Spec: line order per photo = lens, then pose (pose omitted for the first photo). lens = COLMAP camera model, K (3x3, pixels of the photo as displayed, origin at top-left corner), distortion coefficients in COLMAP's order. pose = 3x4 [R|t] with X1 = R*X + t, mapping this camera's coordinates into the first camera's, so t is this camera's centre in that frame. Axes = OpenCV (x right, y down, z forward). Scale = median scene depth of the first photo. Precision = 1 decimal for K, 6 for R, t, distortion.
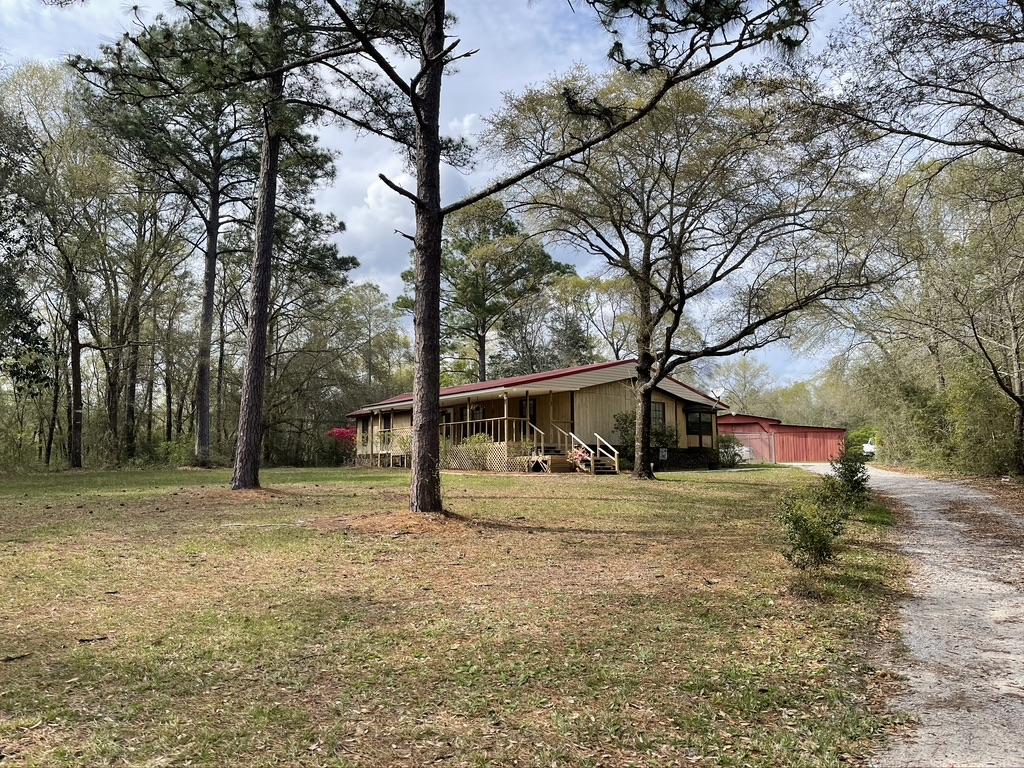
lens RADIAL K [[779.4, 0, 510.5], [0, 779.4, 386.7], [0, 0, 1]] dist [0.069358, -0.084465]
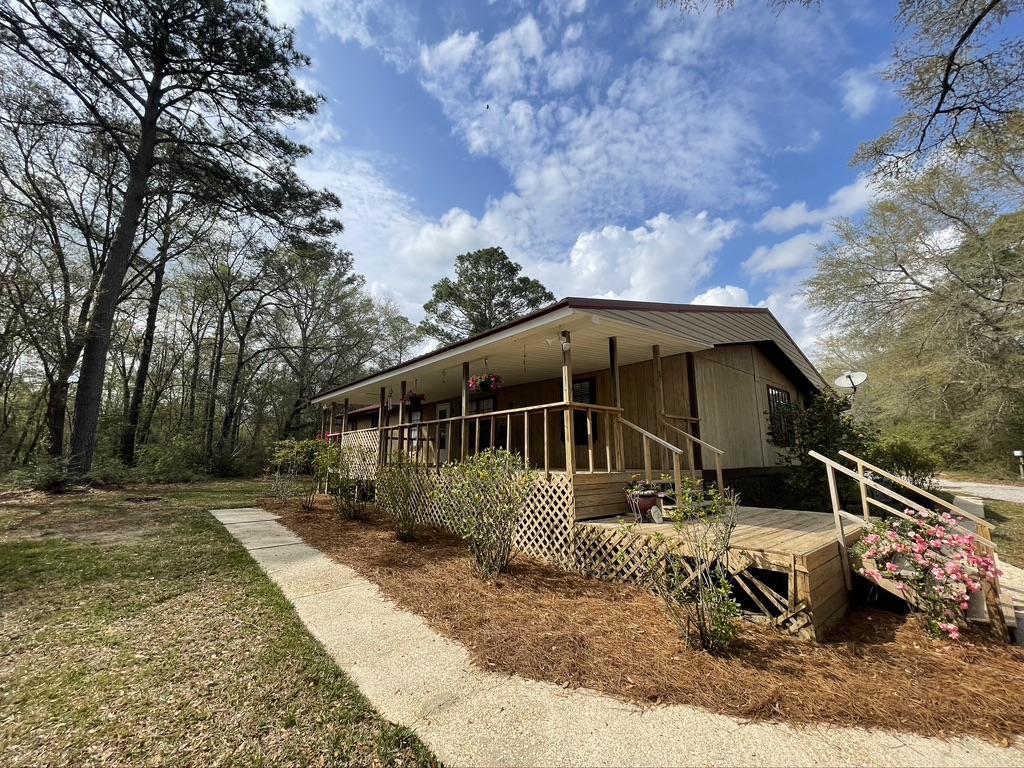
lens RADIAL K [[413.0, 0, 497.5], [0, 413.0, 381.0], [0, 0, 1]] dist [-0.003268, 0.000100]
pose [[0.999878, 0.003015, -0.015350, -0.042583], [-0.004089, 0.997509, -0.070427, 0.053754], [0.015100, 0.070481, 0.997399, 1.018286]]
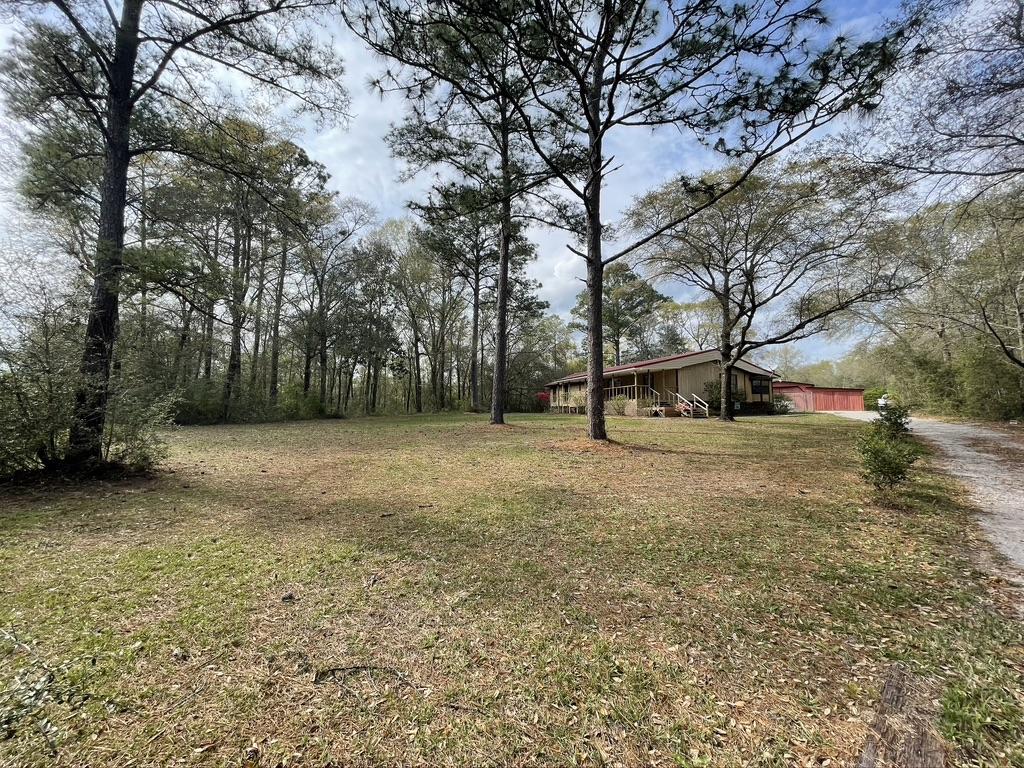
lens RADIAL K [[413.0, 0, 499.4], [0, 413.0, 383.9], [0, 0, 1]] dist [-0.003268, 0.000100]
pose [[0.951719, -0.018236, -0.306429, -0.016605], [0.027828, 0.999249, 0.026962, 0.003919], [0.305707, -0.034187, 0.951512, 0.037546]]
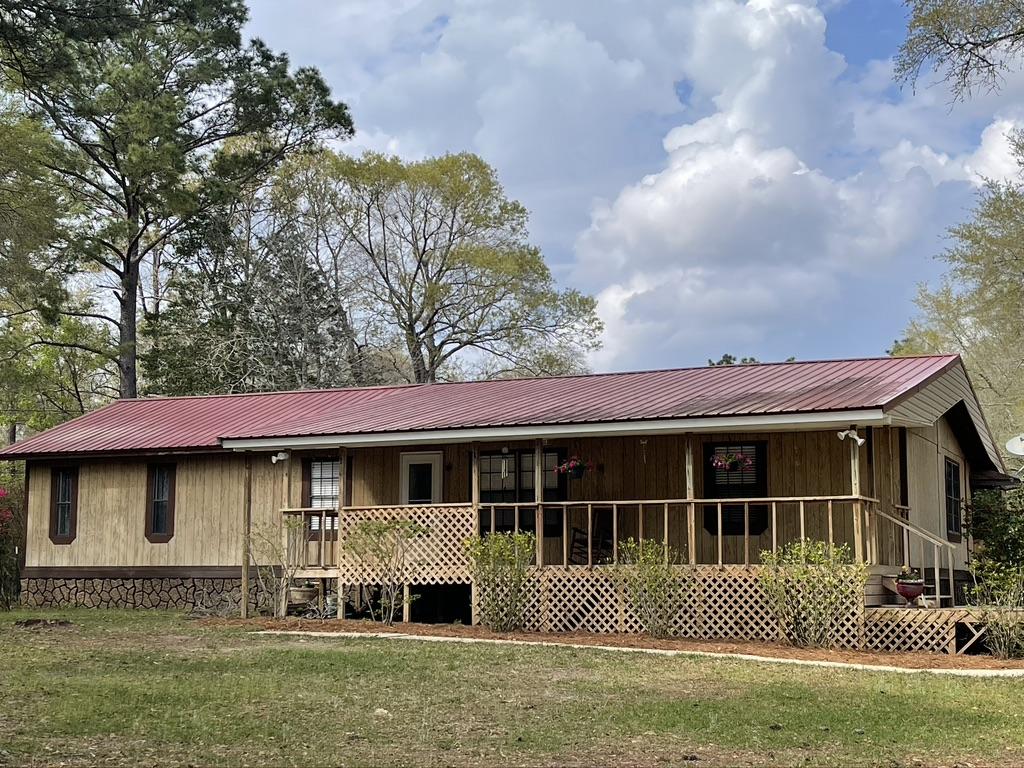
lens RADIAL K [[1540.1, 0, 502.7], [0, 1540.1, 384.5], [0, 0, 1]] dist [0.072687, 0.000000]
pose [[0.907654, 0.061024, 0.415260, -0.563604], [-0.056636, 0.998133, -0.022887, 0.017159], [-0.415881, -0.002745, 0.909415, 0.525905]]
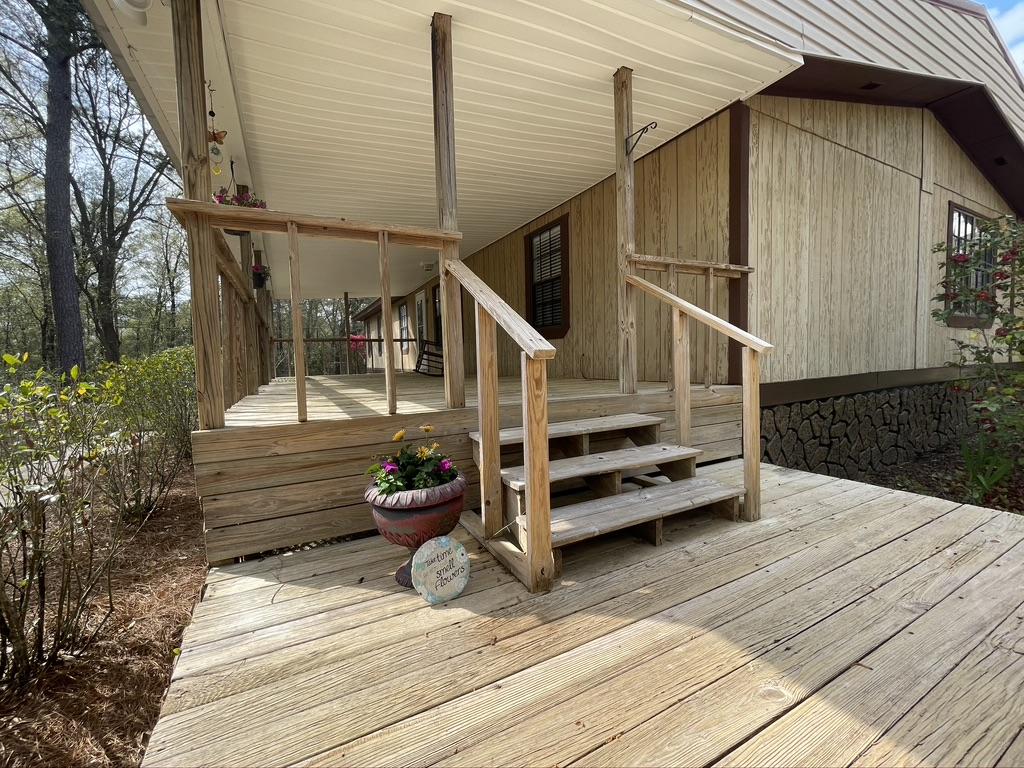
lens RADIAL K [[413.0, 0, 498.8], [0, 413.0, 380.6], [0, 0, 1]] dist [-0.003268, 0.000100]
pose [[0.970778, -0.010691, -0.239742, 0.061909], [0.051557, 0.984971, 0.164846, 0.069953], [0.234377, -0.172390, 0.956739, 1.187475]]
